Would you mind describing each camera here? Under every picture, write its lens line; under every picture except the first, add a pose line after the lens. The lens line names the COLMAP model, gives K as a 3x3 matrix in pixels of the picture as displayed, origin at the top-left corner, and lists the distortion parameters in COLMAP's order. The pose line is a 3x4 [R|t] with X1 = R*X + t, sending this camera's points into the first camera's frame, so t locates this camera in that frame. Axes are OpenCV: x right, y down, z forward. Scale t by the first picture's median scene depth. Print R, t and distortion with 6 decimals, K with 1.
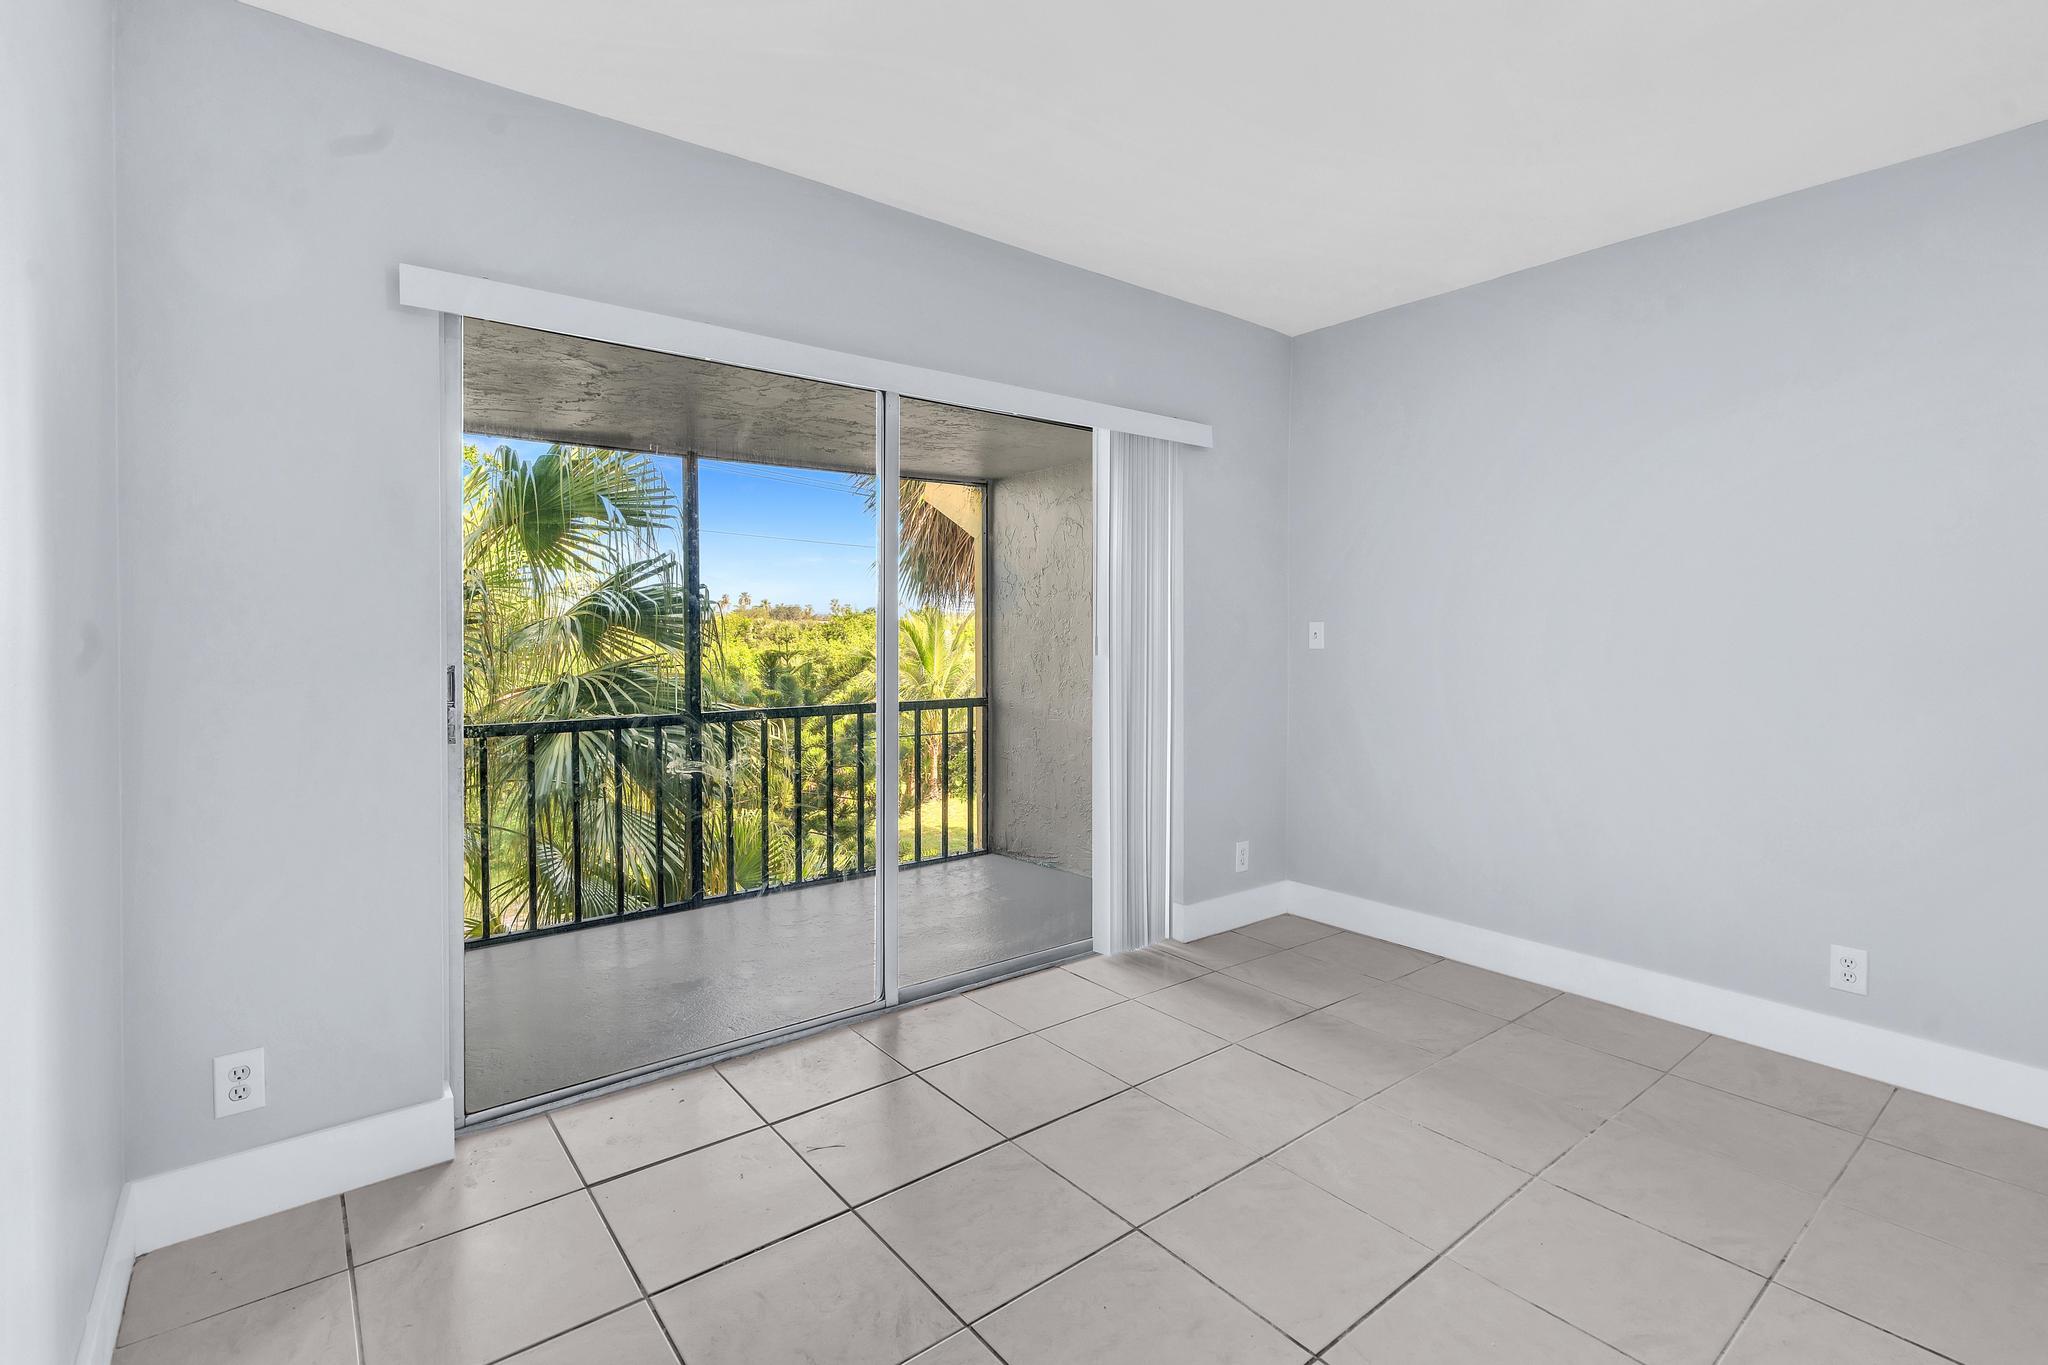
lens RADIAL K [[942.2, 0, 1024.0], [0, 942.2, 682.5], [0, 0, 1]] dist [-0.007995, 0.000594]
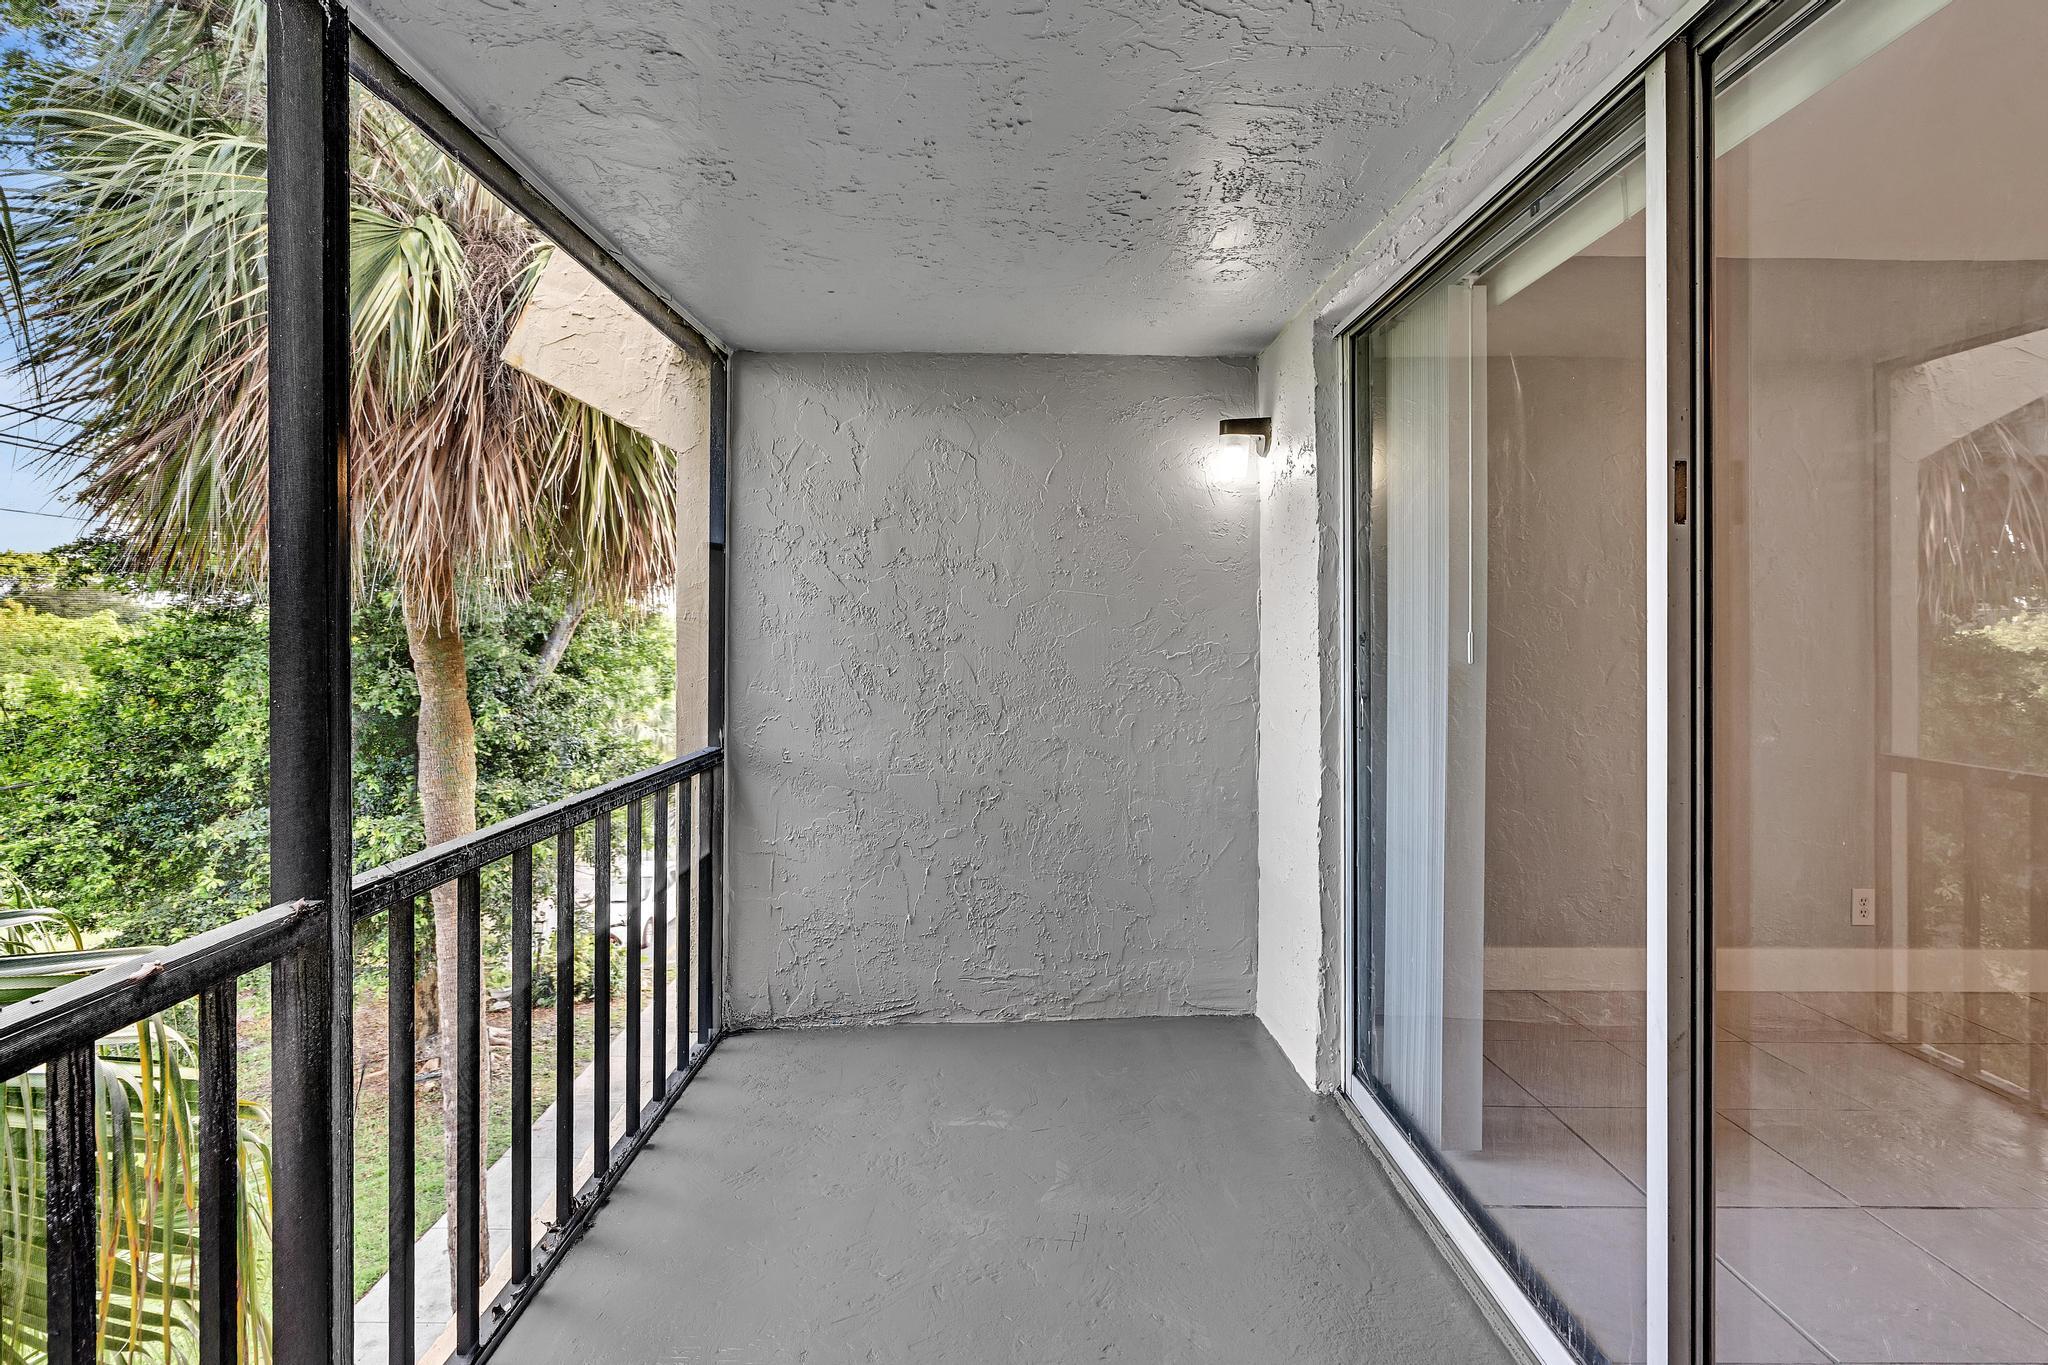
lens RADIAL K [[951.6, 0, 1021.3], [0, 951.6, 639.4], [0, 0, 1]] dist [-0.003775, -0.000089]
pose [[0.615876, -0.005612, 0.787823, -0.372364], [0.041087, 0.998843, -0.025004, -0.026154], [-0.786771, 0.047769, 0.615393, 0.536113]]
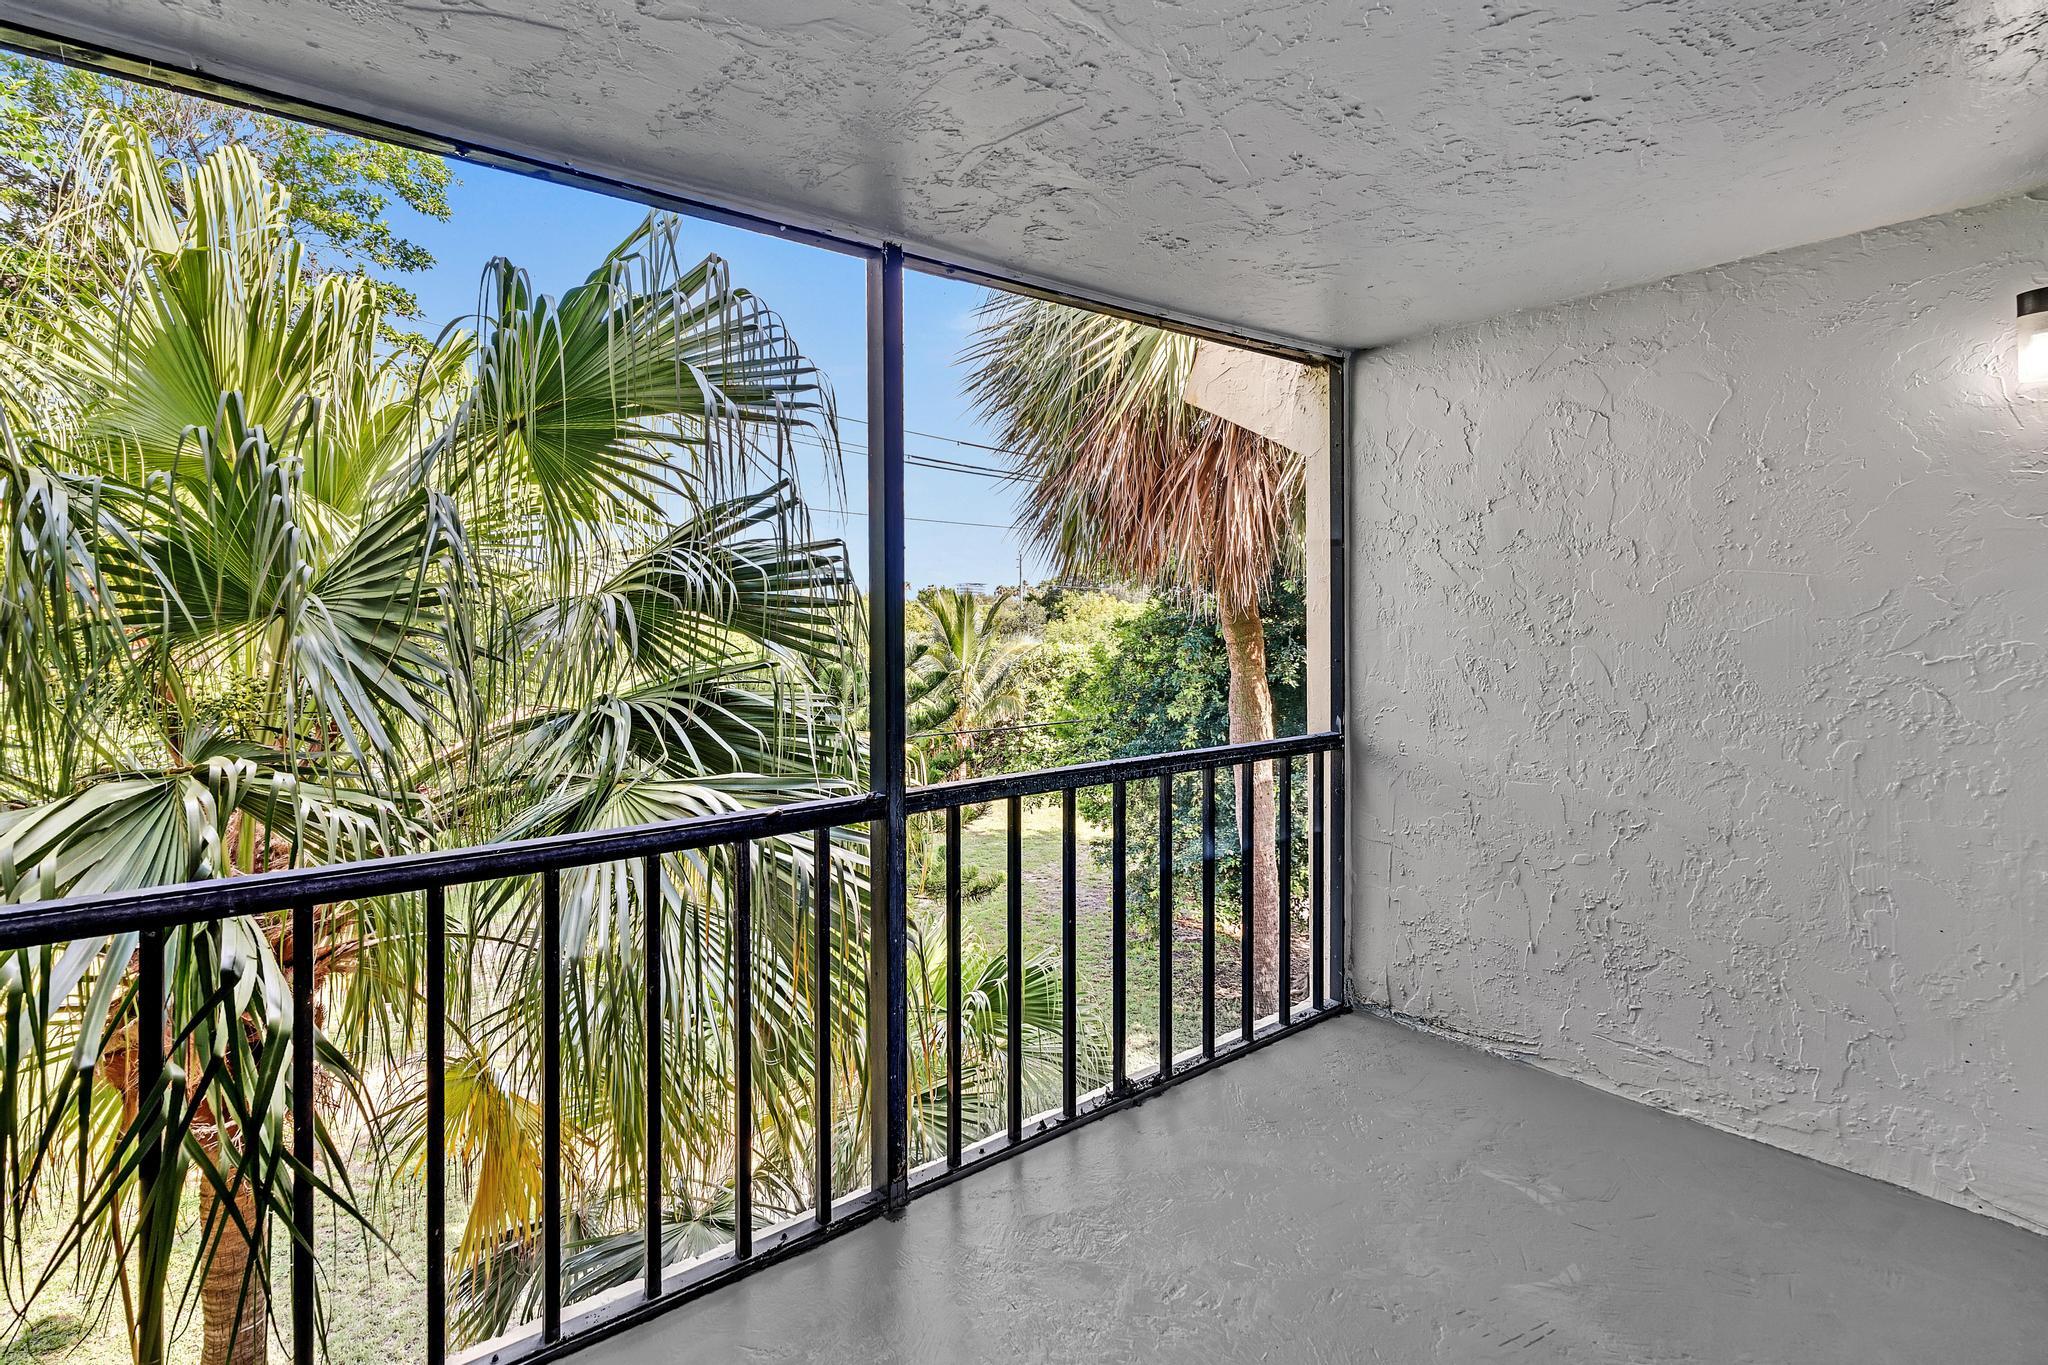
lens RADIAL K [[963.4, 0, 1018.4], [0, 963.4, 610.3], [0, 0, 1]] dist [0.000758, 0.000233]
pose [[0.999951, -0.004280, -0.008899, -0.233975], [0.003767, 0.998378, -0.056808, -0.026378], [0.009128, 0.056771, 0.998345, 0.424049]]
